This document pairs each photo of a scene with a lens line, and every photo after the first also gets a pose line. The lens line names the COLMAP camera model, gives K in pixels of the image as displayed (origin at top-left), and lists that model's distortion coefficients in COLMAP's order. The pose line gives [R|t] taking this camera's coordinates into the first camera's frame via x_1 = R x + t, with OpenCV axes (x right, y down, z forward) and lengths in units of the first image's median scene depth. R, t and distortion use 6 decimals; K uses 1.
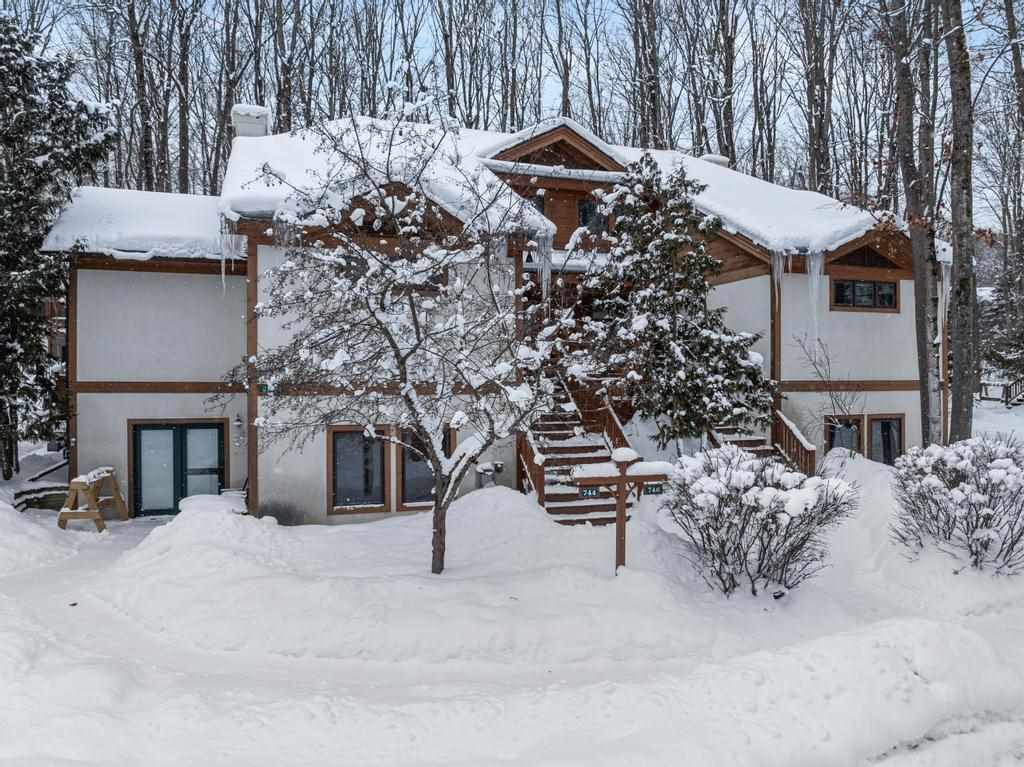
lens RADIAL K [[714.0, 0, 599.6], [0, 714.0, 383.2], [0, 0, 1]] dist [-0.050053, 0.010187]
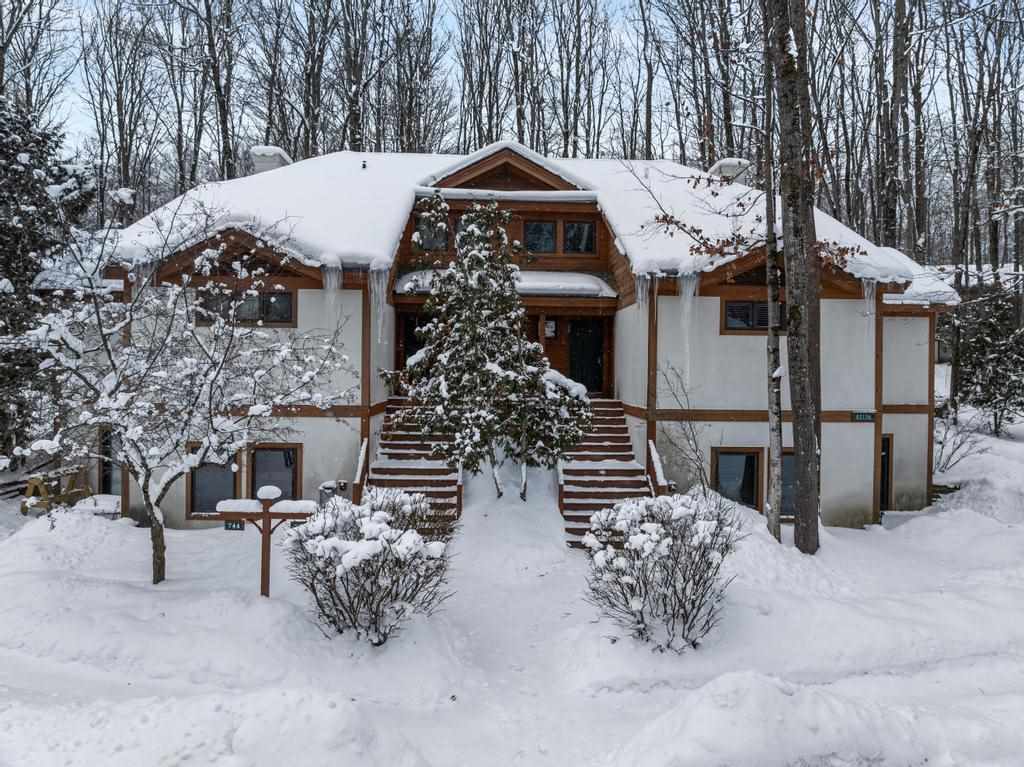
lens RADIAL K [[714.0, 0, 599.6], [0, 714.0, 383.2], [0, 0, 1]] dist [-0.050053, 0.010187]
pose [[0.964727, 0.021074, -0.262407, 0.500409], [-0.018931, 0.999764, 0.010690, -0.054508], [0.262571, -0.005345, 0.964898, 0.066313]]
